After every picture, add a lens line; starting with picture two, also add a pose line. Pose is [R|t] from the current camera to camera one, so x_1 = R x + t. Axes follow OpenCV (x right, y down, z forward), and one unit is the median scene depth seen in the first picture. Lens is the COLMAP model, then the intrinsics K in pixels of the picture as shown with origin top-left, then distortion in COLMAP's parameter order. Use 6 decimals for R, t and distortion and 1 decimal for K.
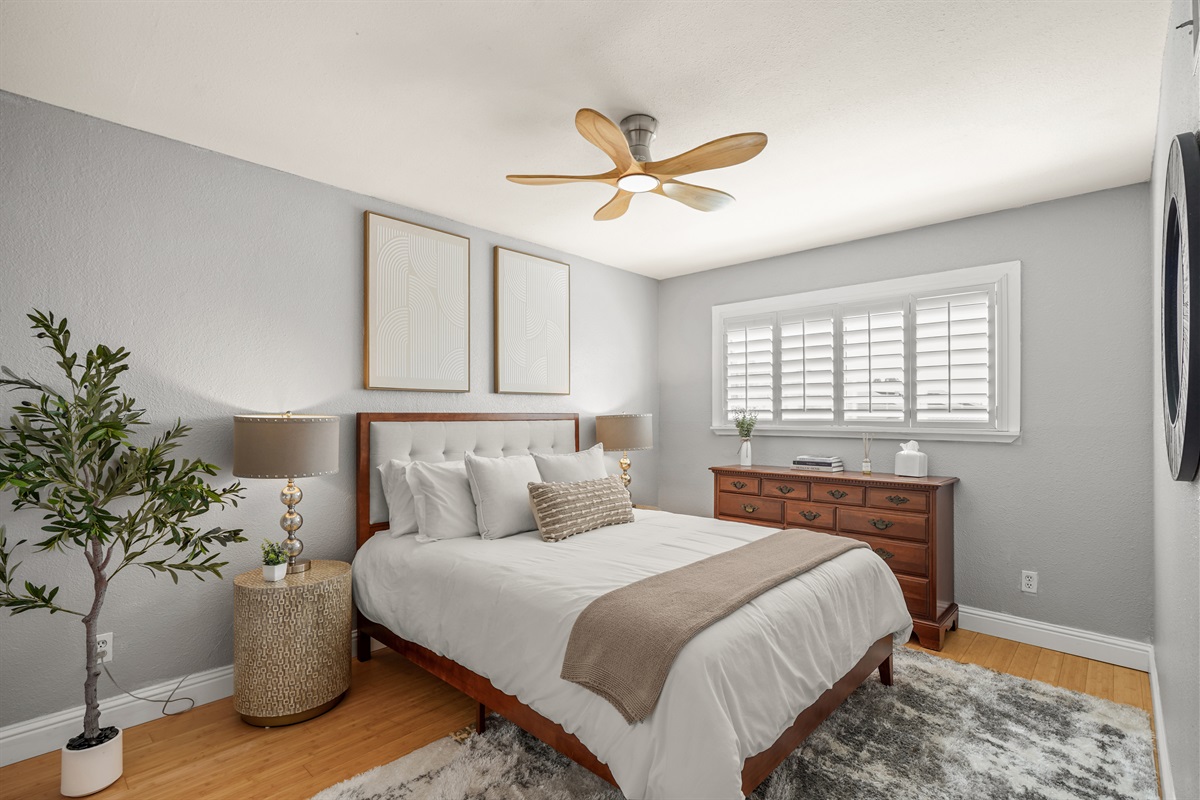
lens RADIAL K [[567.9, 0, 605.7], [0, 567.9, 408.5], [0, 0, 1]] dist [0.000232, 0.000179]
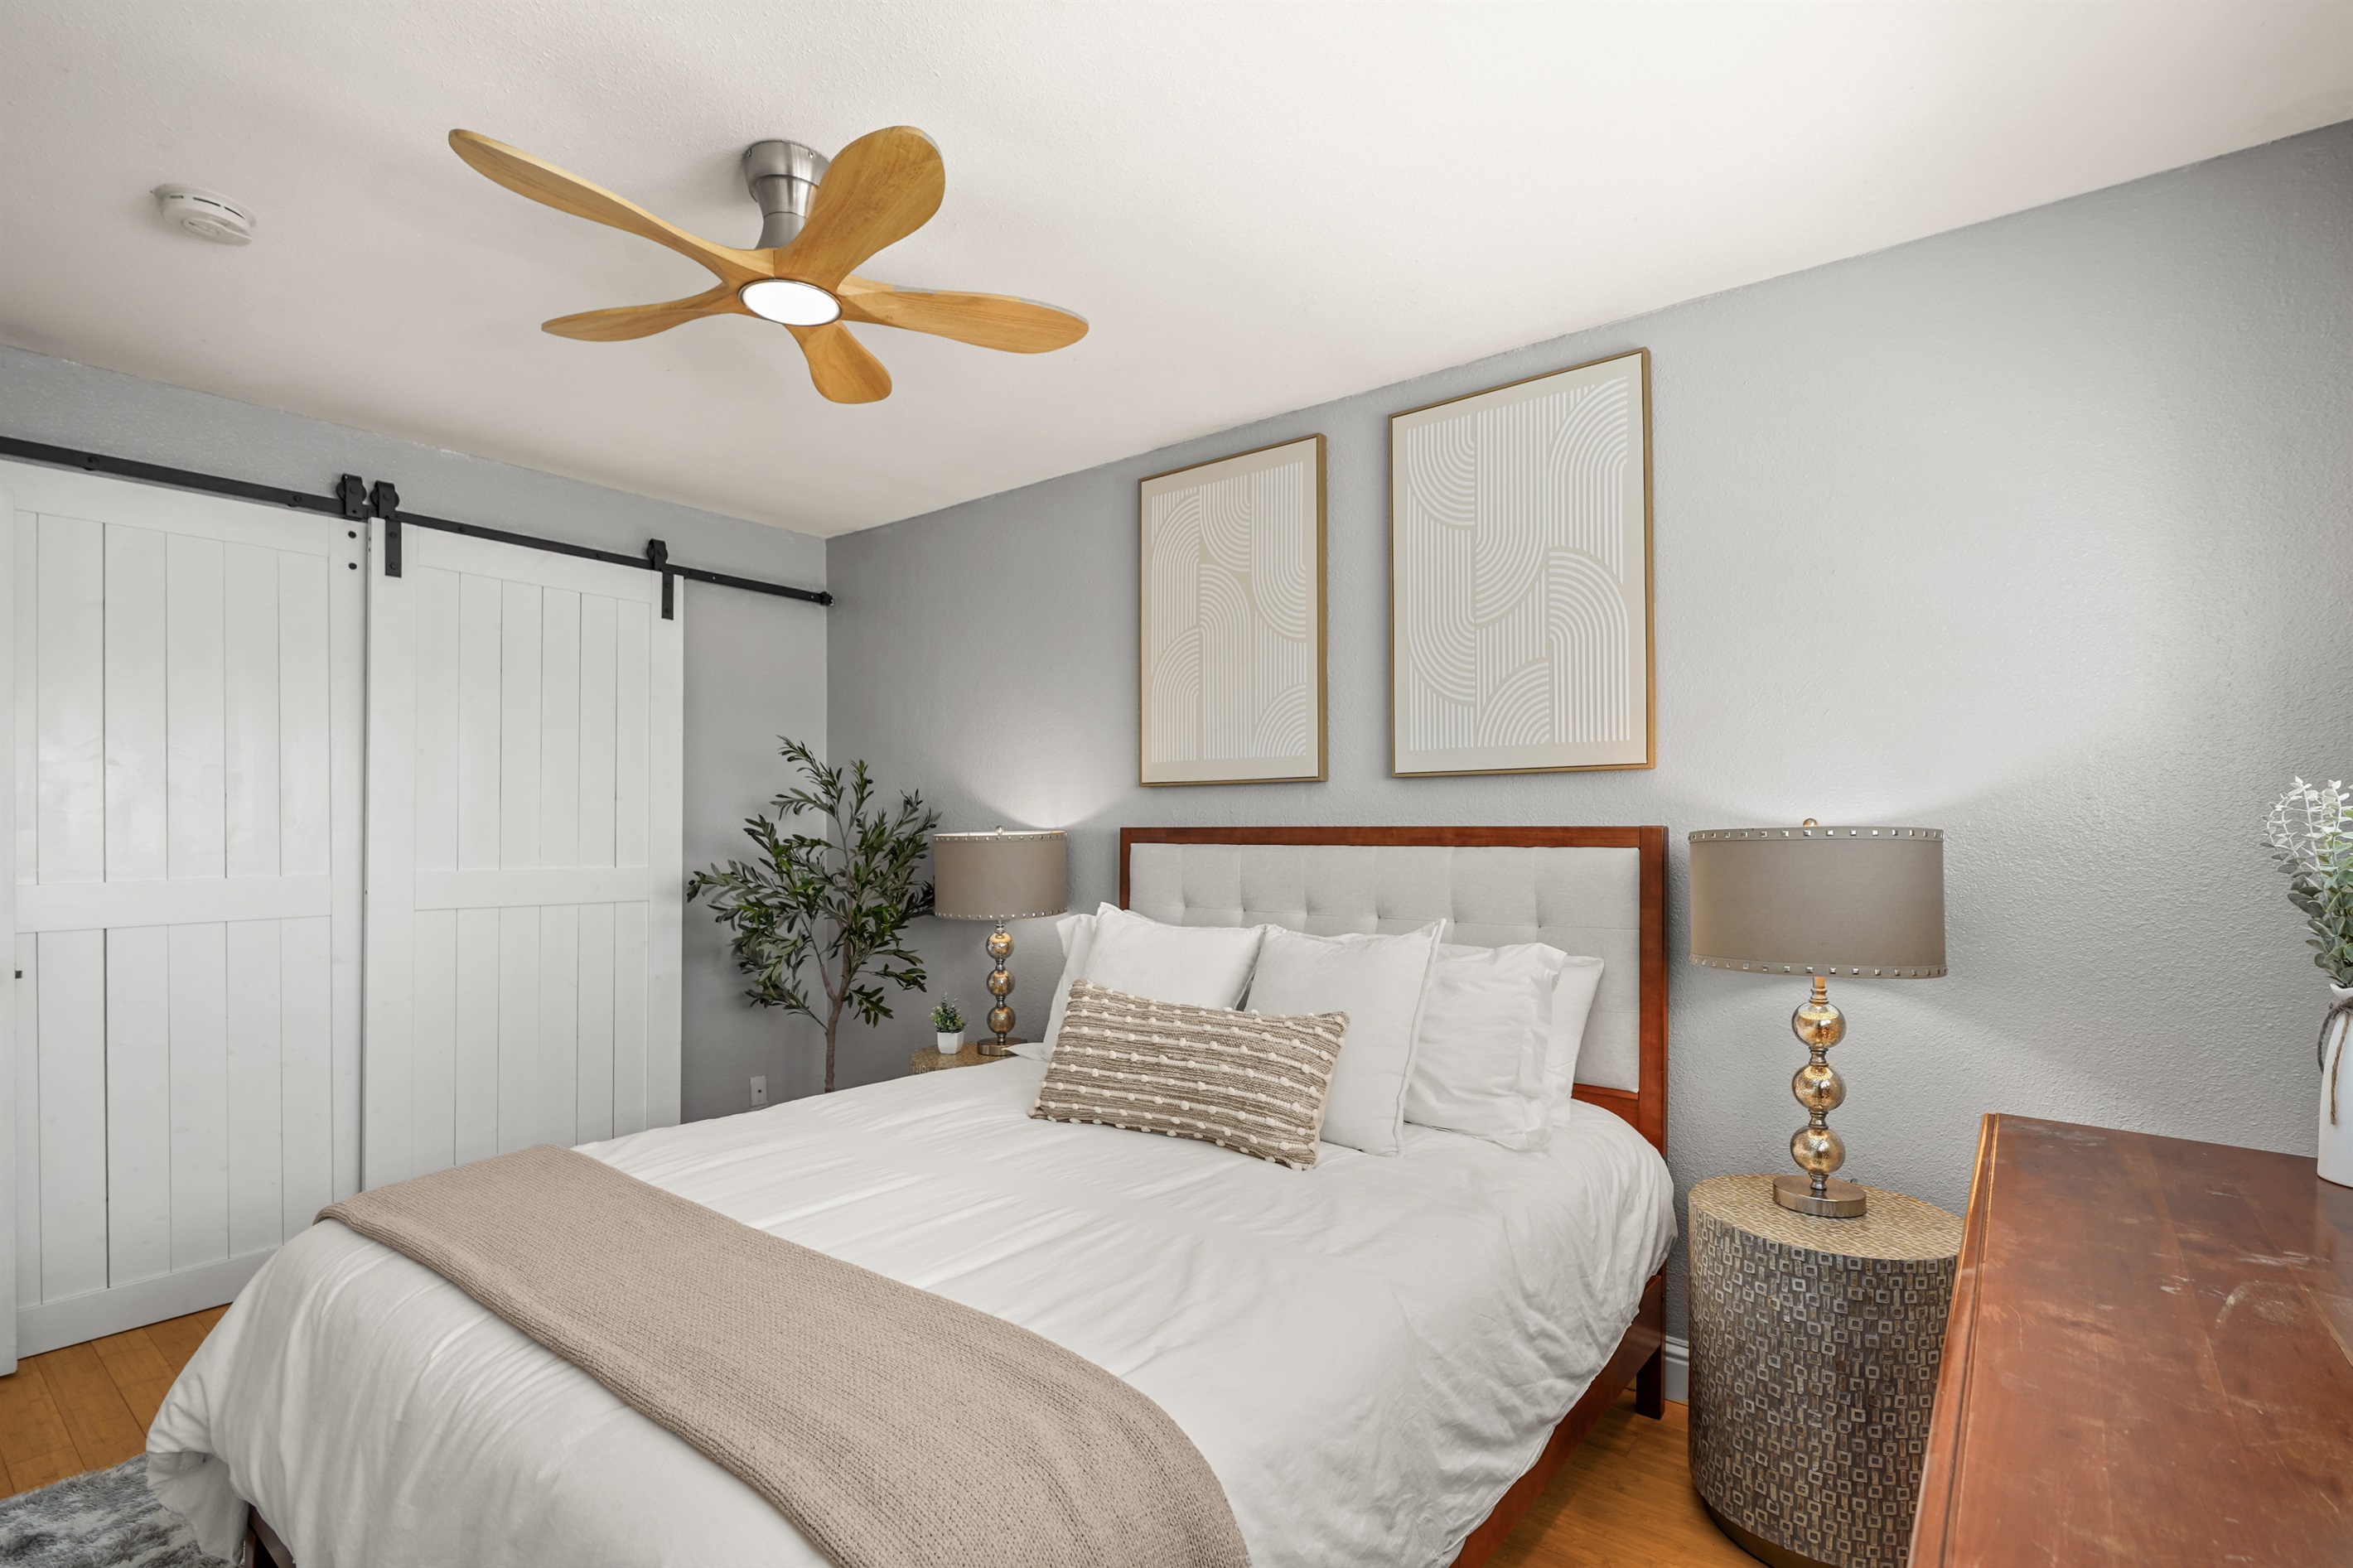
lens RADIAL K [[1113.1, 0, 1172.1], [0, 1113.1, 821.6], [0, 0, 1]] dist [0.000106, -0.000323]
pose [[0.066329, -0.008990, -0.997757, 0.628870], [0.007262, 0.999937, -0.008527, 0.009955], [0.997771, -0.006680, 0.066390, 0.840008]]
